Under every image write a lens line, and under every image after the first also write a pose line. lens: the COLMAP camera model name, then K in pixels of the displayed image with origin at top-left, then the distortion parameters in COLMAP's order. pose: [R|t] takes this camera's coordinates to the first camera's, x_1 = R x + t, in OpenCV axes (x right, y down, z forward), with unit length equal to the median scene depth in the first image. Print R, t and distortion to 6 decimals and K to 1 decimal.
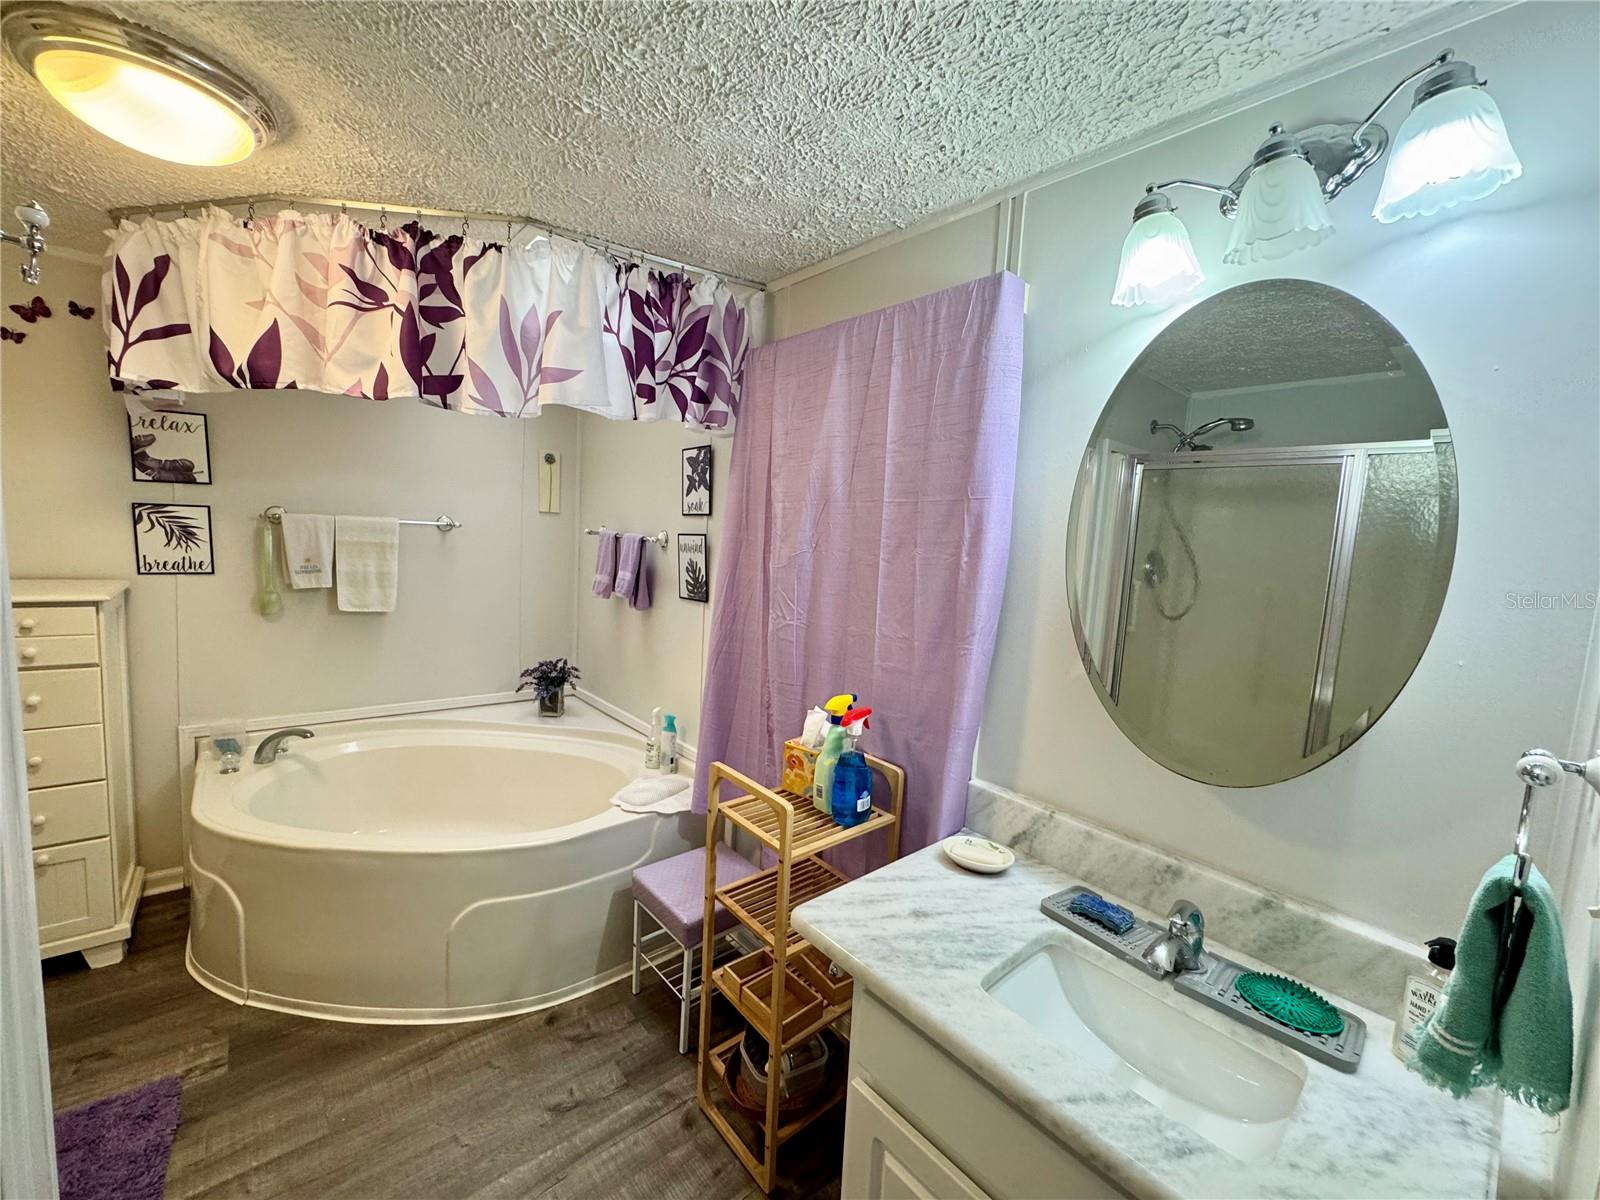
lens RADIAL K [[640.7, 0, 798.0], [0, 640.7, 600.6], [0, 0, 1]] dist [-0.004740, 0.000489]
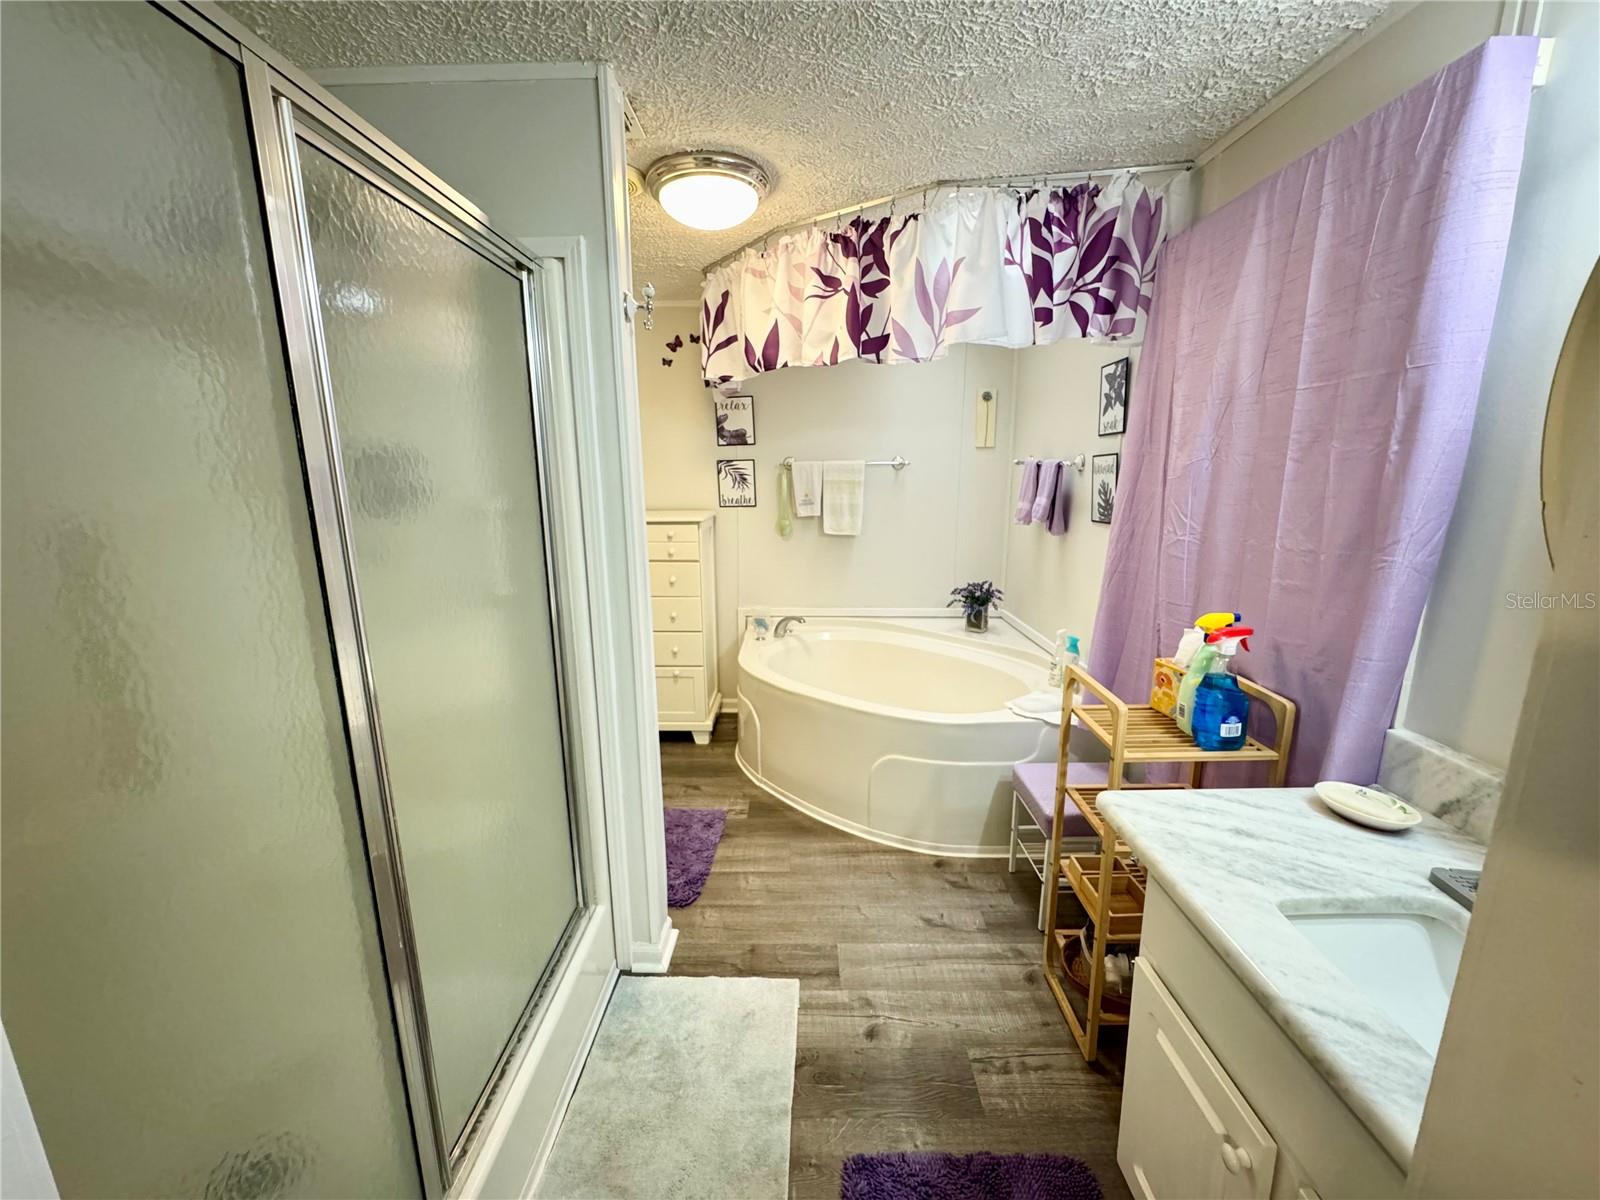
lens RADIAL K [[640.7, 0, 796.7], [0, 640.7, 600.9], [0, 0, 1]] dist [-0.004740, 0.000489]
pose [[0.750267, 0.074337, -0.656943, 0.181912], [-0.018855, 0.995660, 0.091131, 0.050040], [0.660866, -0.055986, 0.748413, -0.069609]]
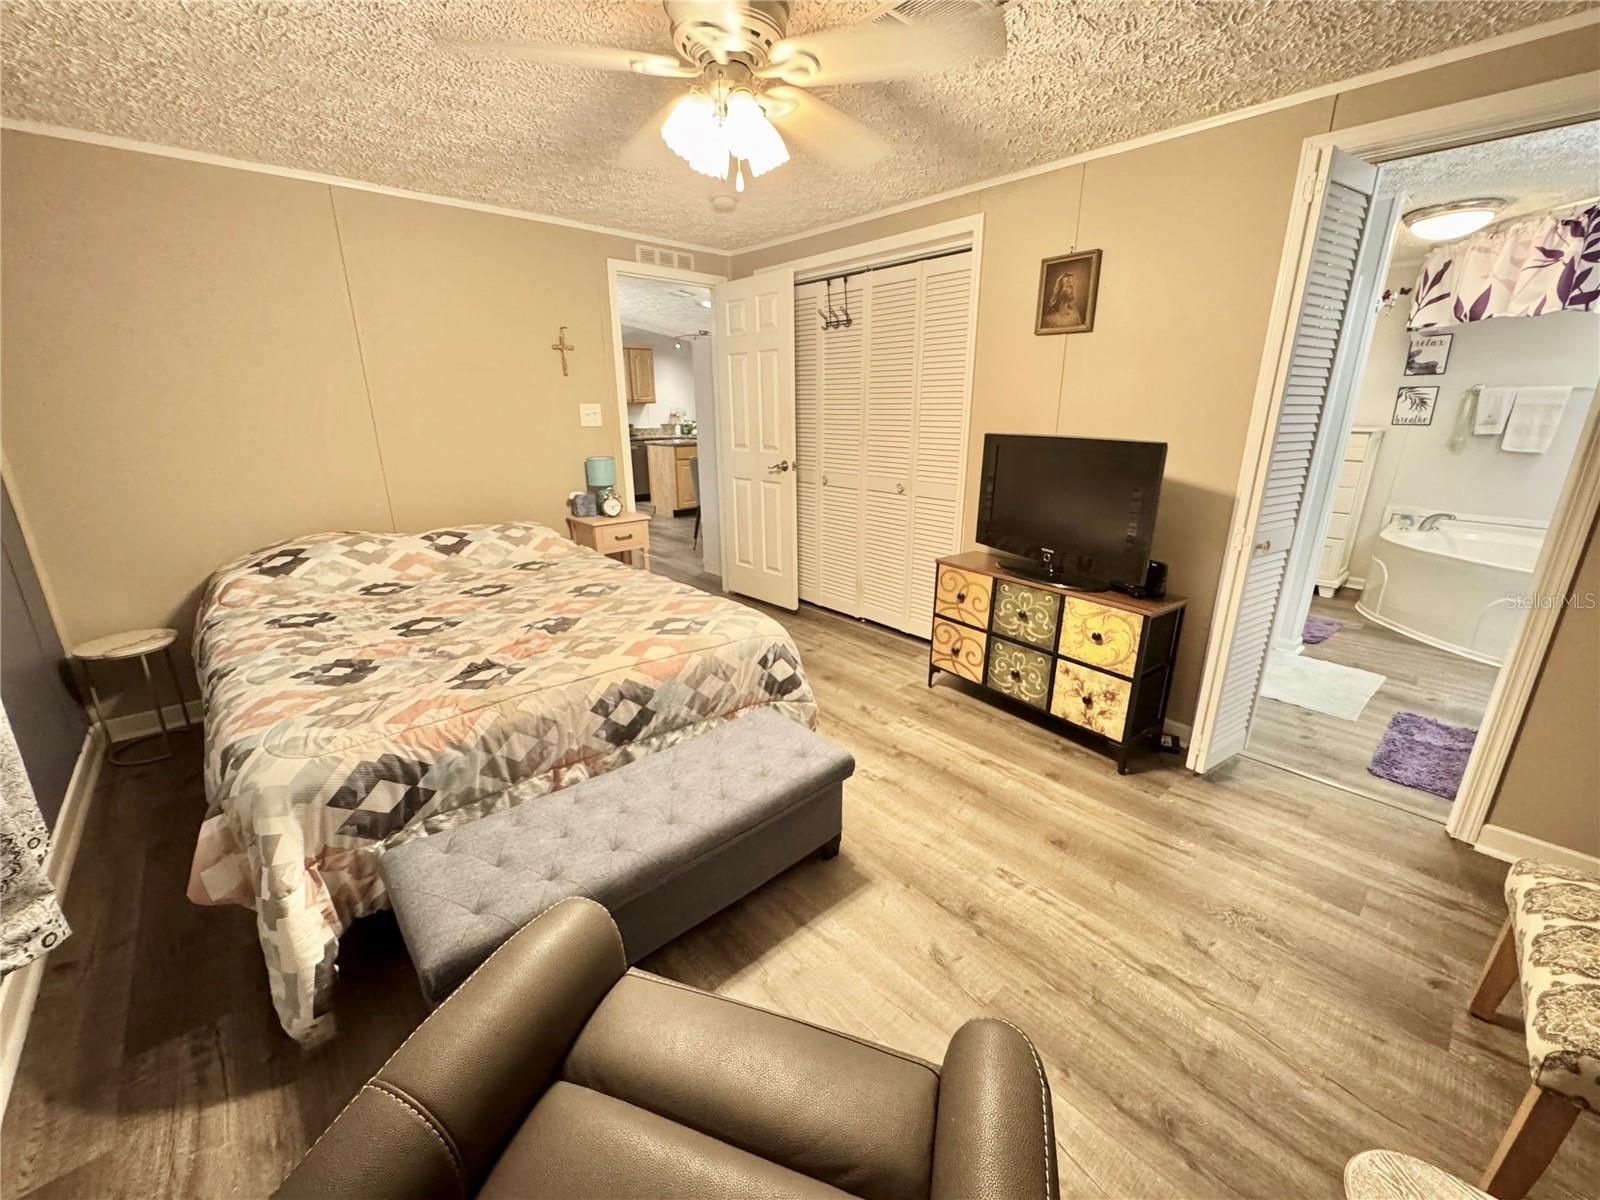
lens RADIAL K [[640.7, 0, 801.3], [0, 640.7, 596.6], [0, 0, 1]] dist [-0.004740, 0.000489]
pose [[0.025688, 0.233817, -0.971941, 1.202997], [-0.102602, 0.967744, 0.230095, 0.256486], [0.994391, 0.093813, 0.048849, -1.078867]]
